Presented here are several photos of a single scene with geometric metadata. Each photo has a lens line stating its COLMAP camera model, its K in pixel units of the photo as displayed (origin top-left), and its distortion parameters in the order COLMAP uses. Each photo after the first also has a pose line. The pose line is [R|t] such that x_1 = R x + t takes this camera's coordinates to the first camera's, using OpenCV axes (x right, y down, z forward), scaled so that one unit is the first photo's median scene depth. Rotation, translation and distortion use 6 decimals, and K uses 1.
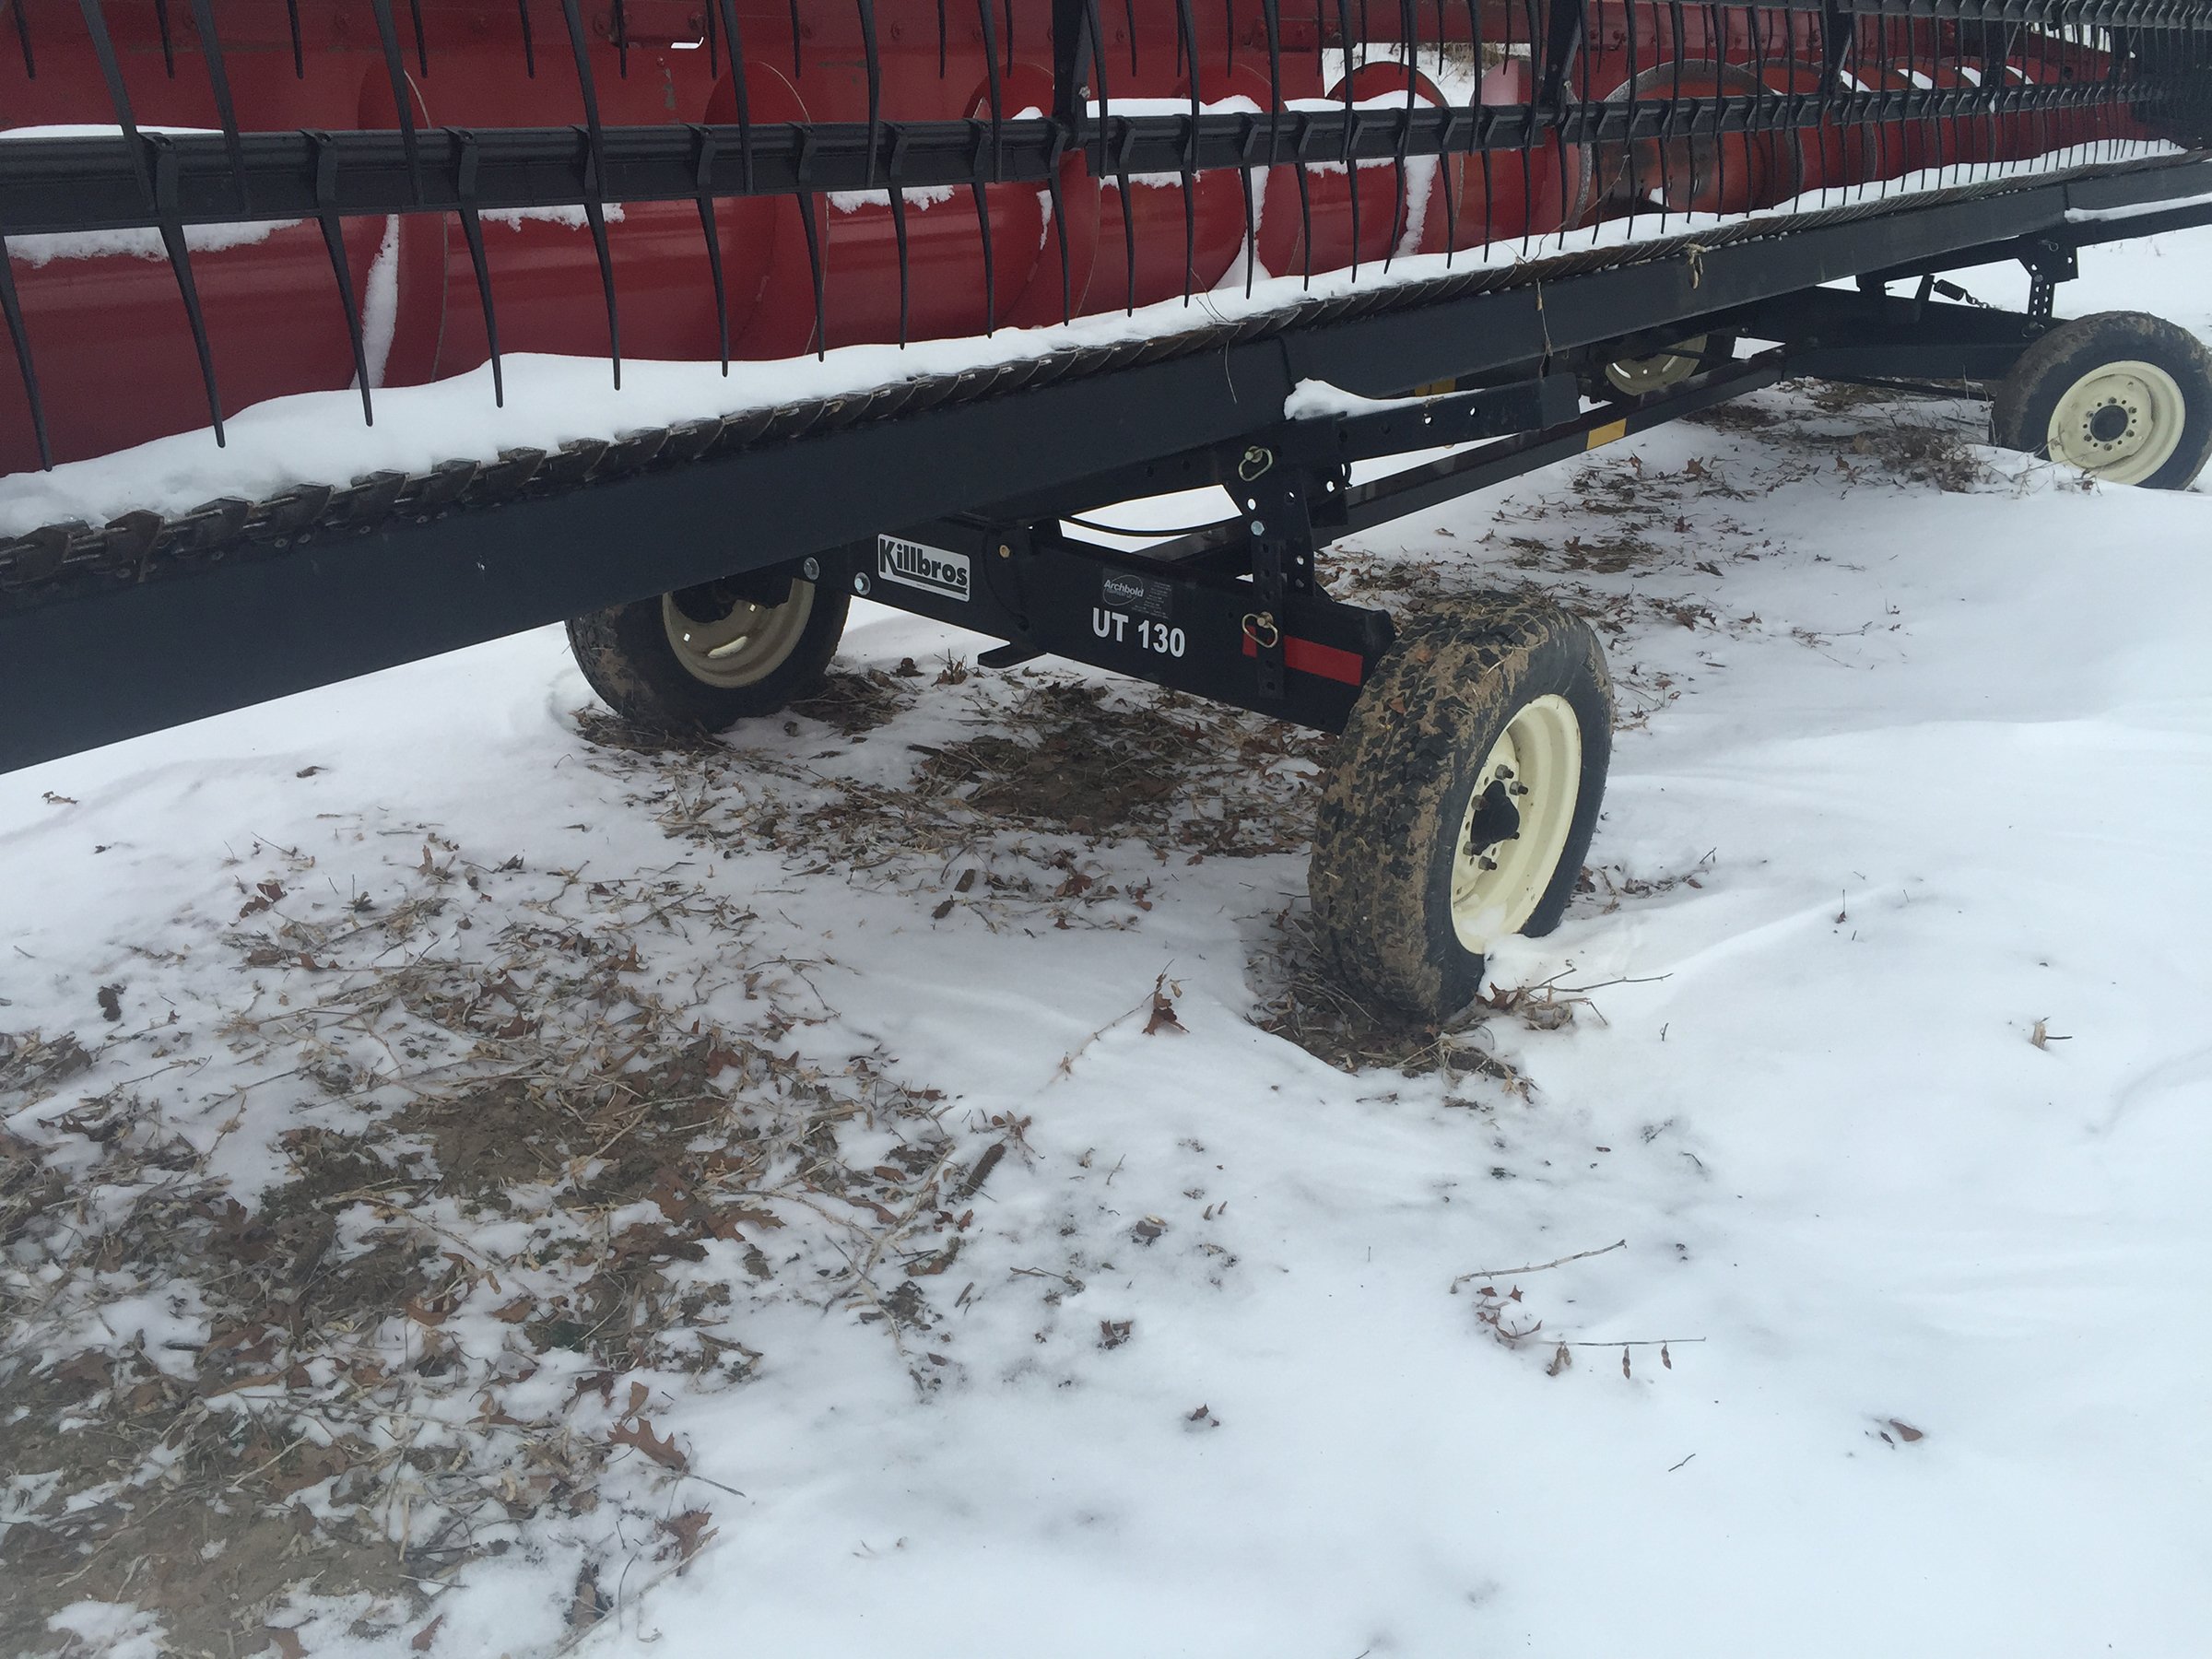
lens RADIAL K [[1841.9, 0, 1077.9], [0, 1841.9, 795.3], [0, 0, 1]] dist [0.079054, -0.105926]
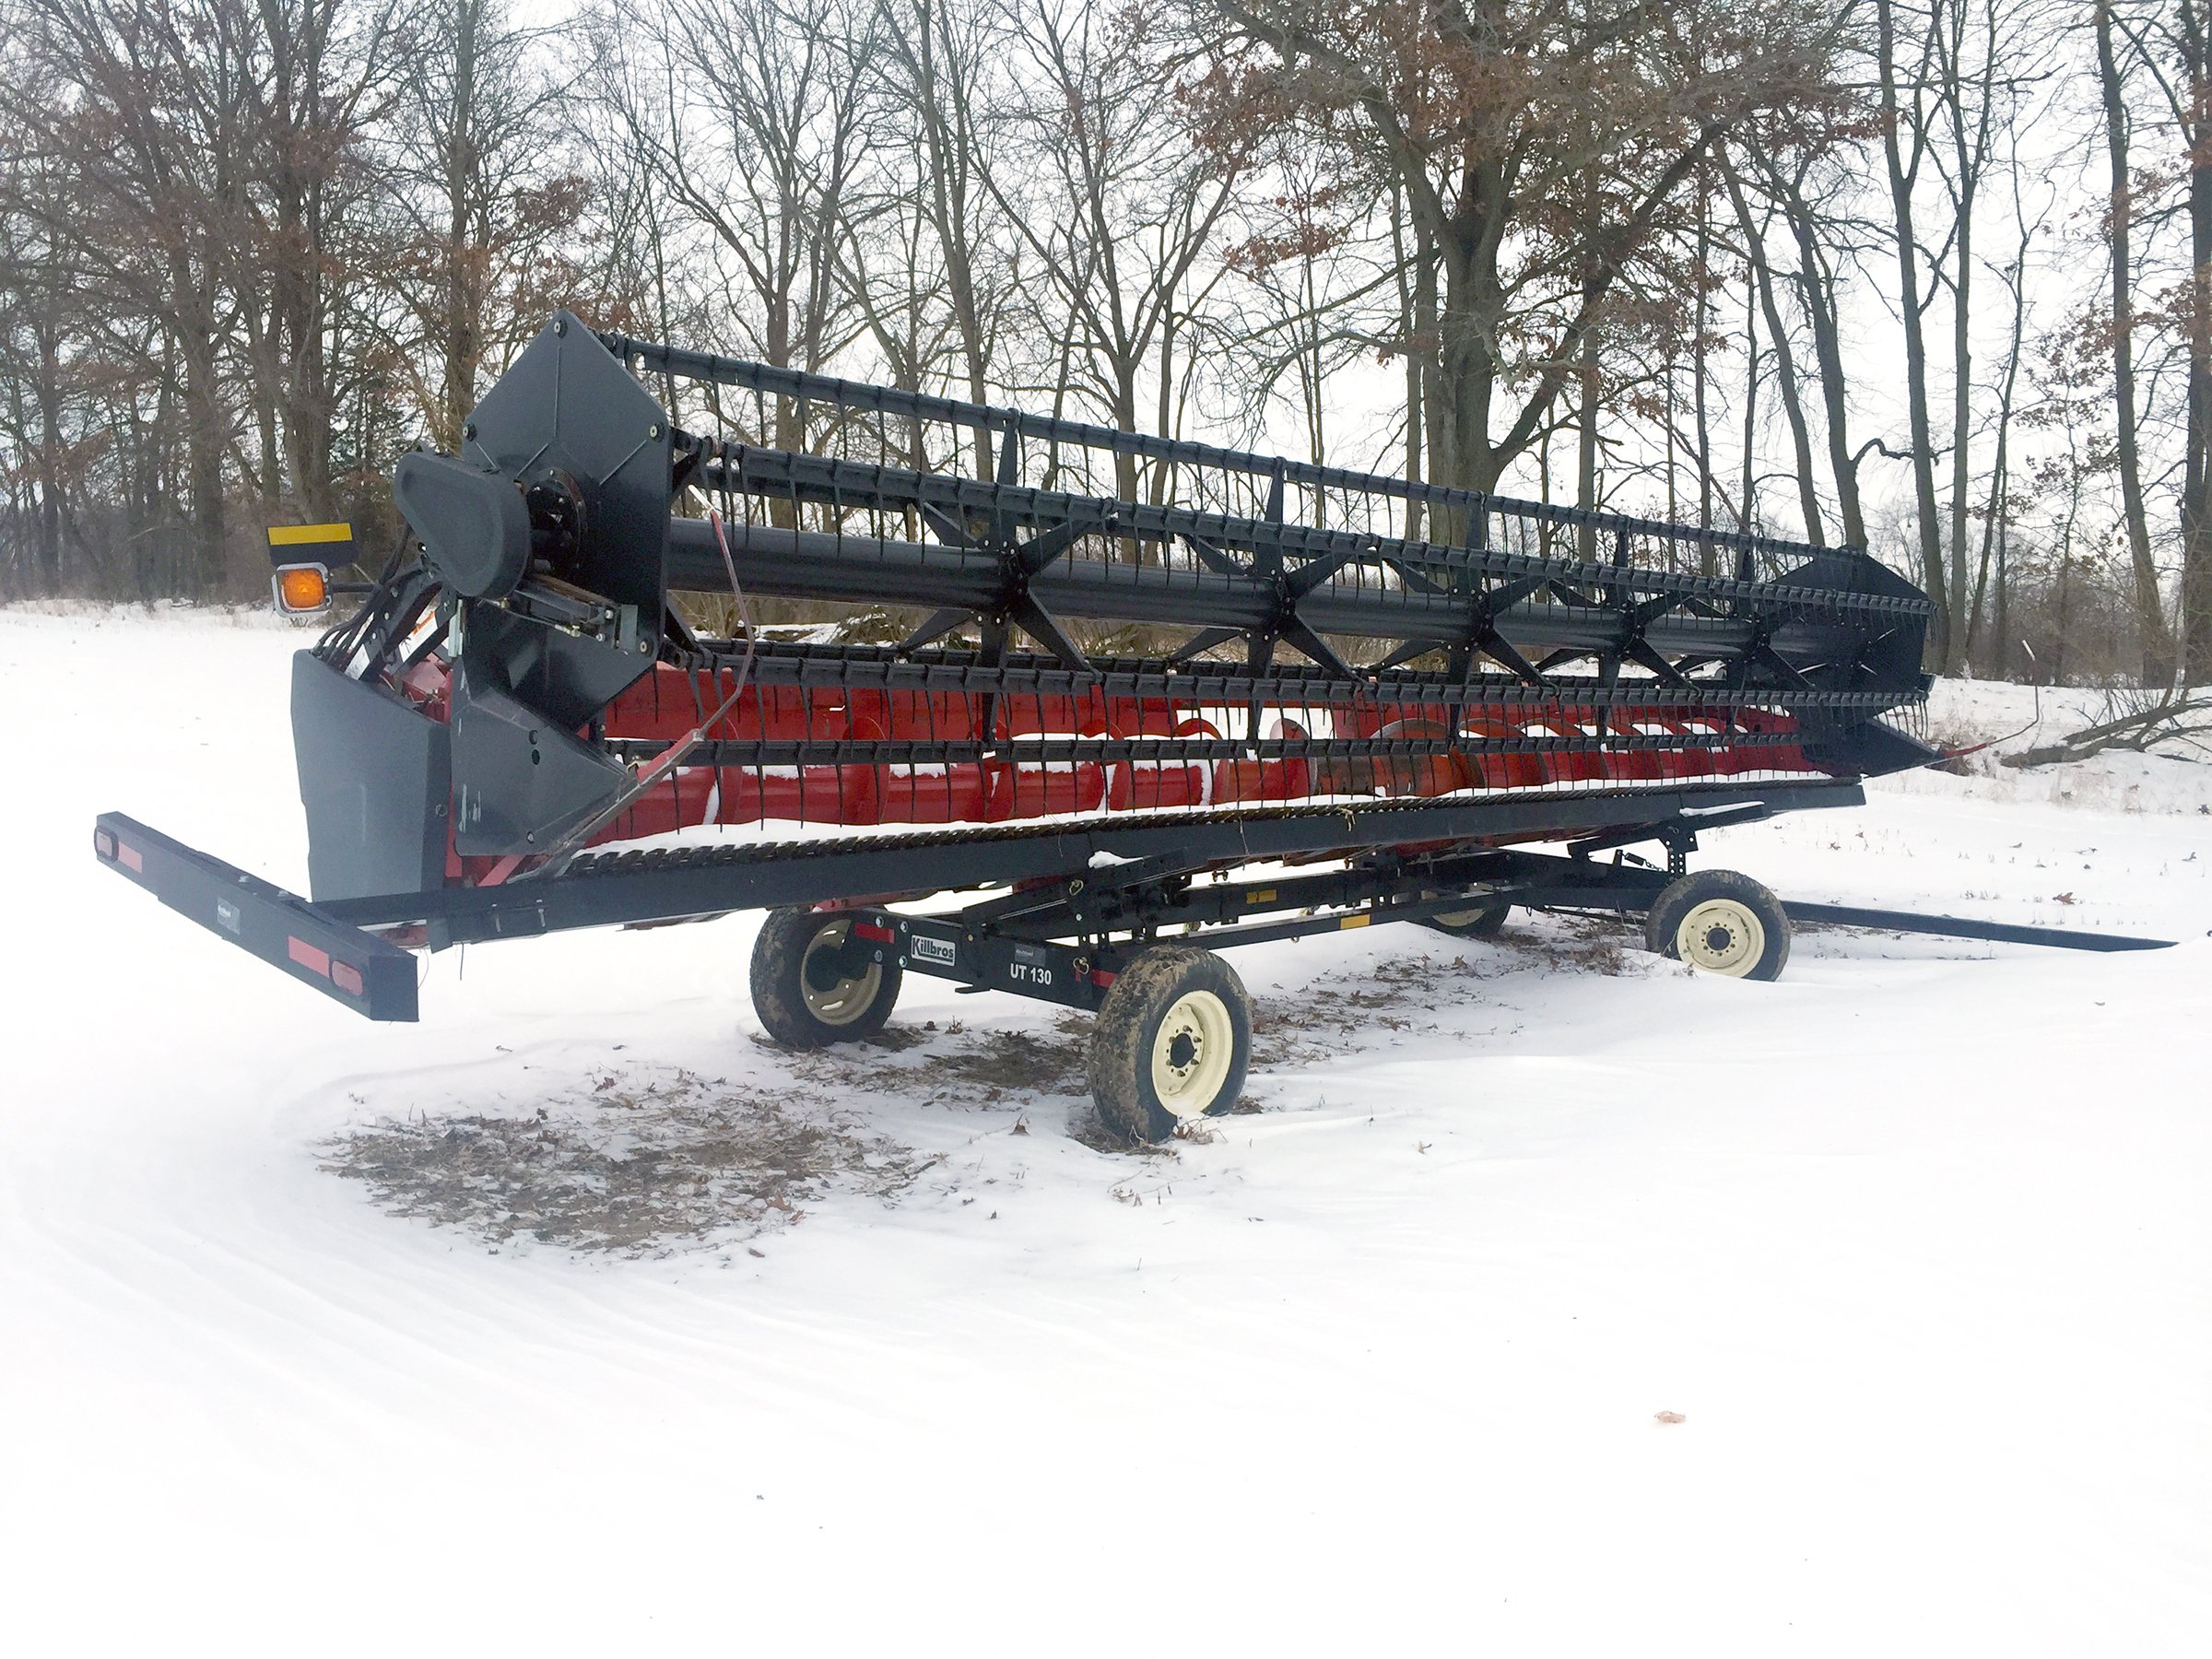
lens RADIAL K [[1794.2, 0, 1049.4], [0, 1794.2, 802.7], [0, 0, 1]] dist [0.065517, -0.094570]
pose [[0.997112, 0.016777, -0.074069, 0.220768], [-0.039173, 0.949156, -0.312359, 0.394621], [0.065063, 0.314359, 0.947072, -1.061570]]
